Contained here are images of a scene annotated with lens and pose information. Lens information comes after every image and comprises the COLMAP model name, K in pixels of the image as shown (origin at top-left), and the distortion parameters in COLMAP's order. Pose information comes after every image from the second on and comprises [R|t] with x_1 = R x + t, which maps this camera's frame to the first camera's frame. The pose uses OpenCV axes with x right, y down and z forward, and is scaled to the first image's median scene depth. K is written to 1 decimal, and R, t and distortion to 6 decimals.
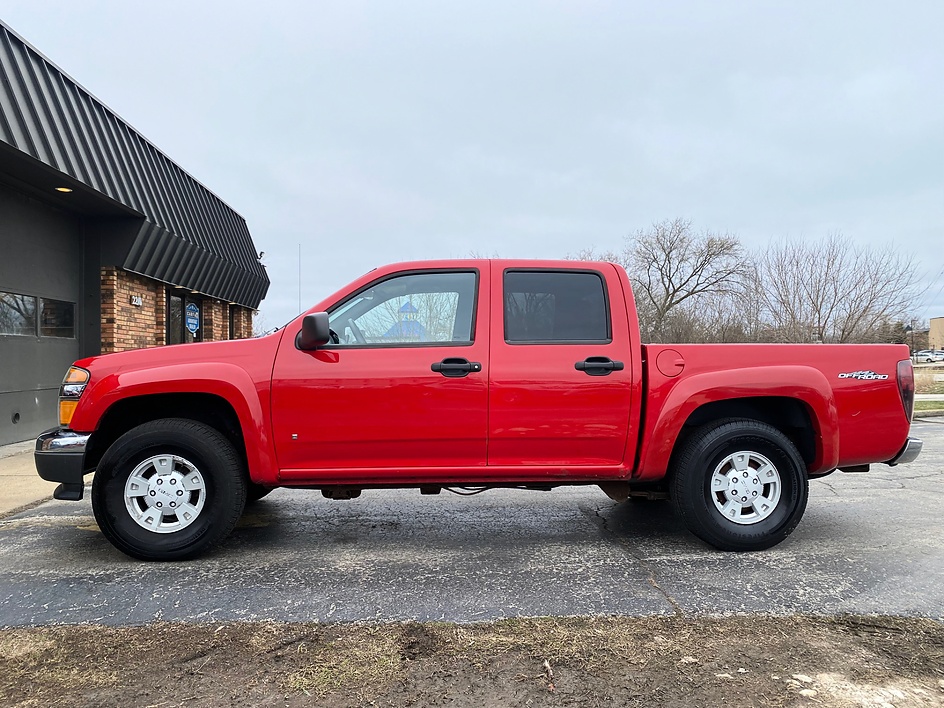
lens RADIAL K [[743.3, 0, 475.7], [0, 743.3, 348.6], [0, 0, 1]] dist [0.001531, 0.022147]
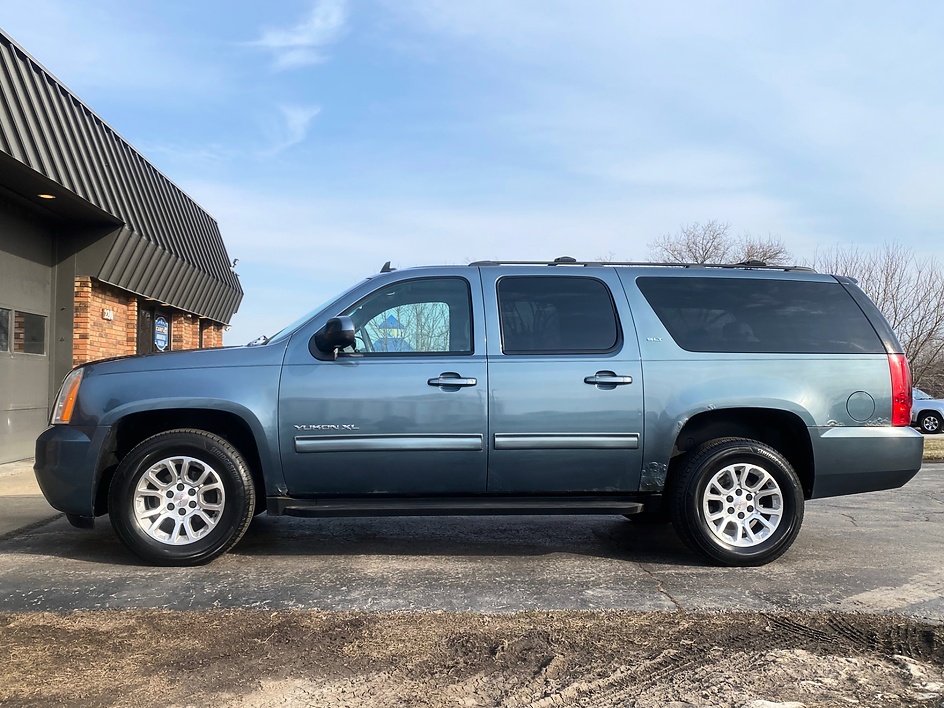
lens RADIAL K [[901.4, 0, 481.5], [0, 901.4, 346.6], [0, 0, 1]] dist [0.015601, 0.000000]
pose [[0.999830, 0.013436, 0.012635, -0.016281], [-0.013059, 0.999481, -0.029437, 0.001690], [-0.013024, 0.029267, 0.999487, -0.122911]]
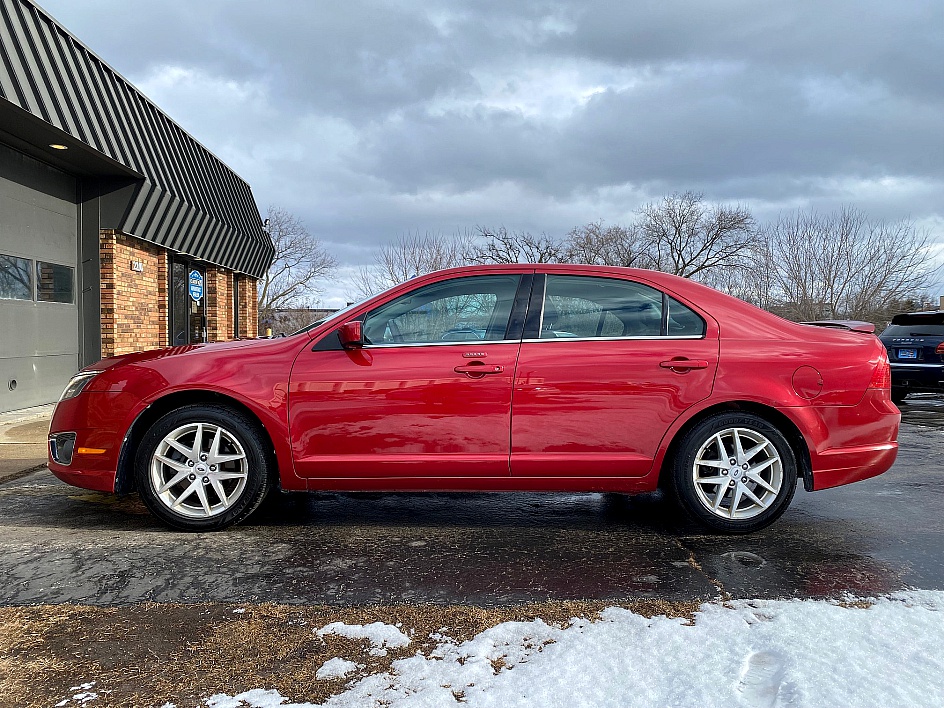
lens RADIAL K [[743.3, 0, 474.1], [0, 743.3, 349.6], [0, 0, 1]] dist [0.001531, 0.022147]
pose [[0.999932, 0.007024, -0.009322, -0.008843], [-0.006695, 0.999370, 0.034858, 0.008539], [0.009561, -0.034794, 0.999349, 0.036831]]
